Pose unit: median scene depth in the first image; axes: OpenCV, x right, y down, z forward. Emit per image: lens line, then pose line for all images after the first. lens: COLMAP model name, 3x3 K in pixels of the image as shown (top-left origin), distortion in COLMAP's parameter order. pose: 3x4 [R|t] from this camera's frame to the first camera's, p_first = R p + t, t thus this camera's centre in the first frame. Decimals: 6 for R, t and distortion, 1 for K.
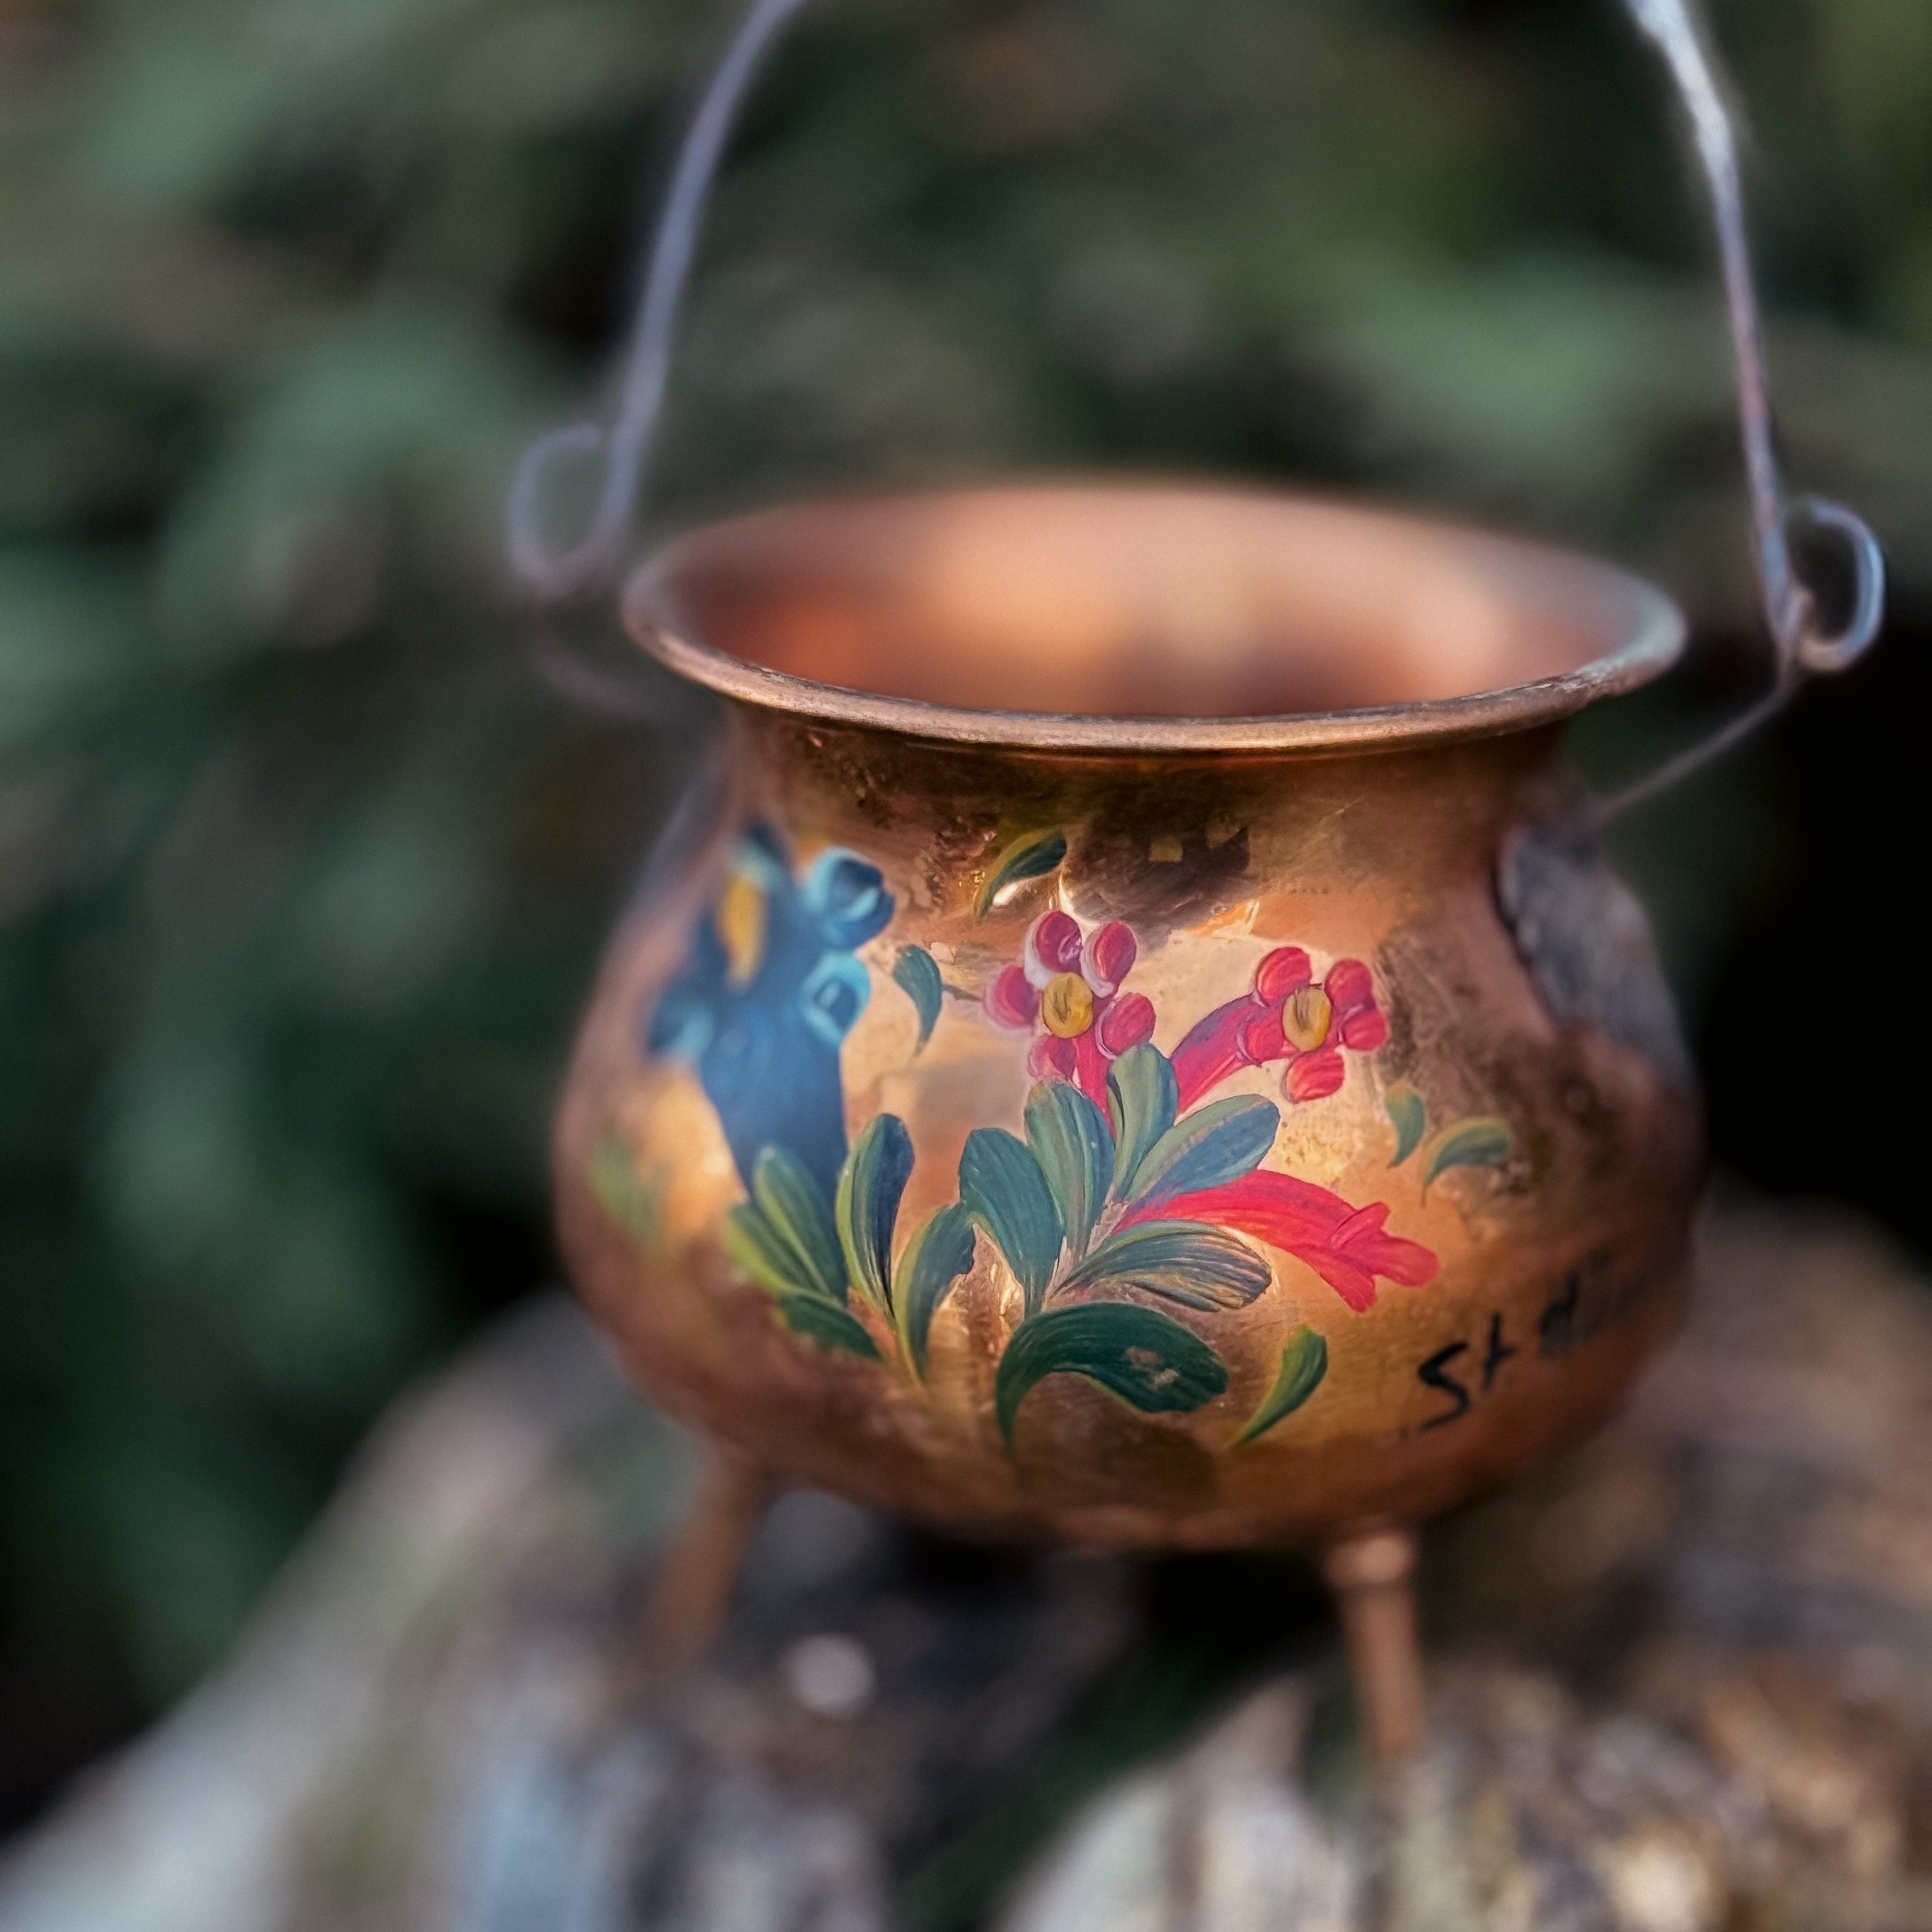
lens RADIAL K [[5910.8, 0, 966.0], [0, 5910.8, 966.0], [0, 0, 1]] dist [0.147713, 0.798012]
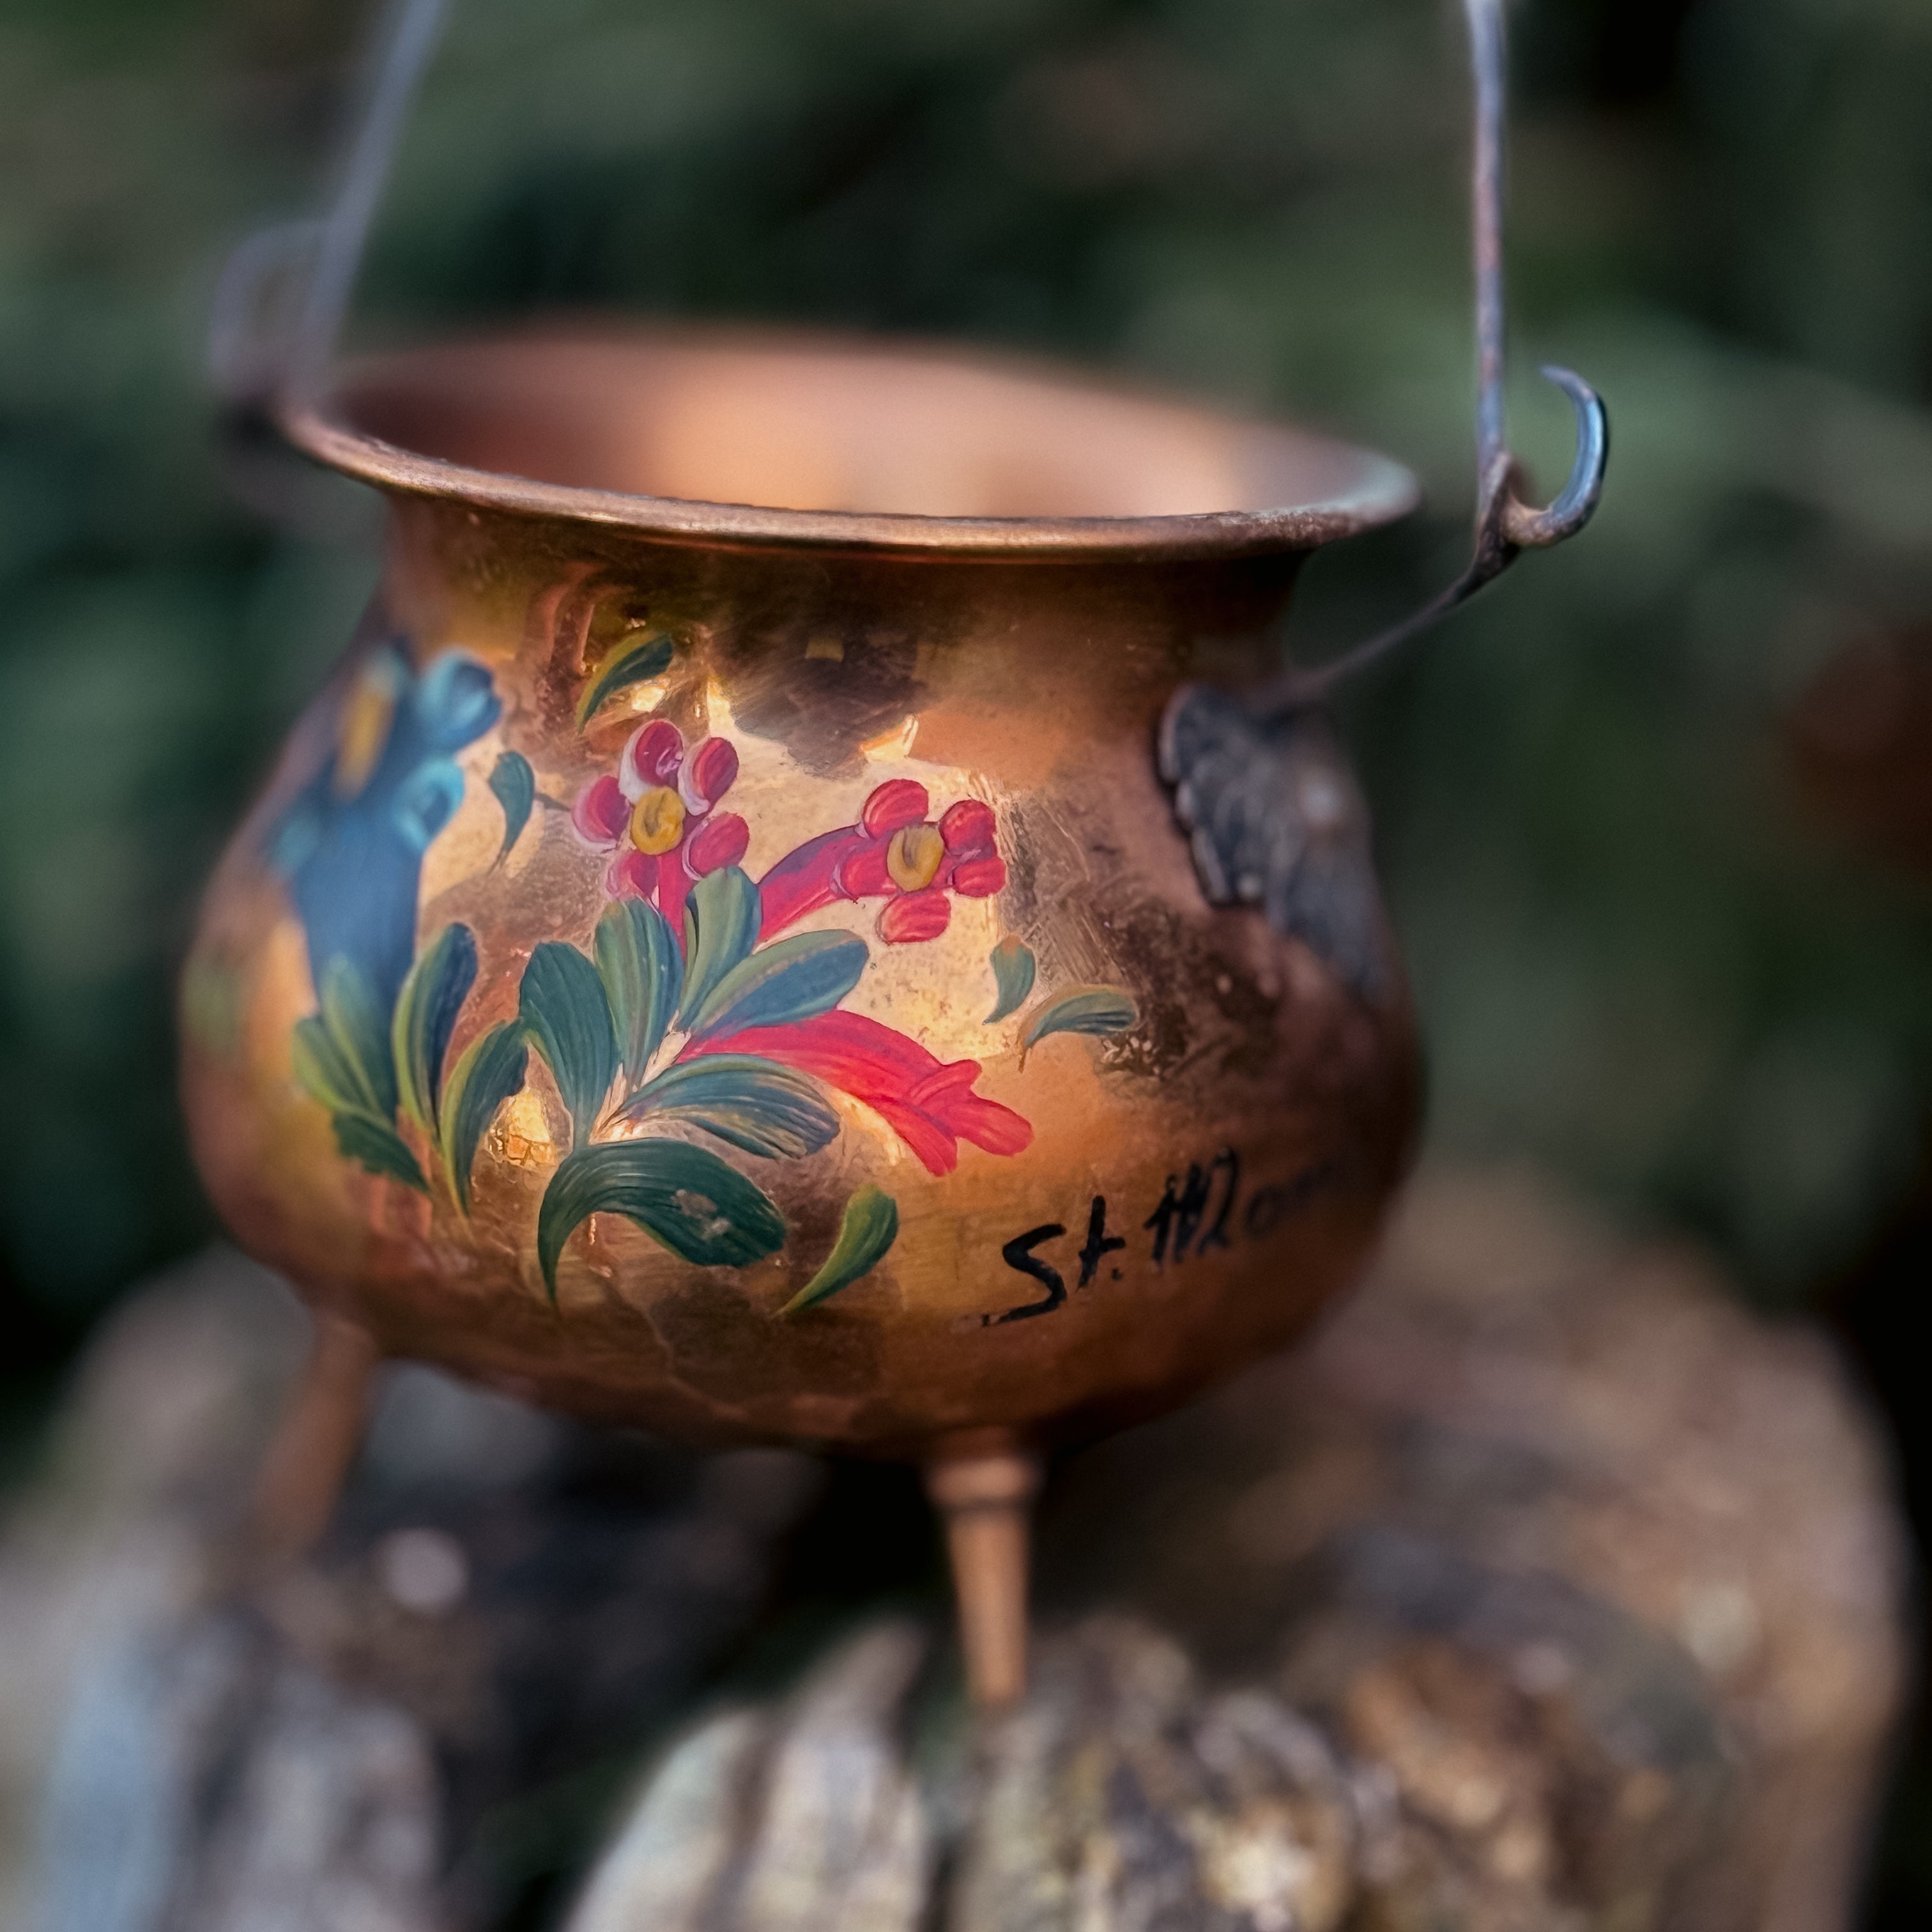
lens RADIAL K [[5910.8, 0, 966.0], [0, 5910.8, 966.0], [0, 0, 1]] dist [0.147713, 0.798012]
pose [[0.990976, 0.081918, -0.106090, 0.164304], [-0.088759, 0.994156, -0.061443, 0.081481], [0.100436, 0.070305, 0.992456, 0.090546]]
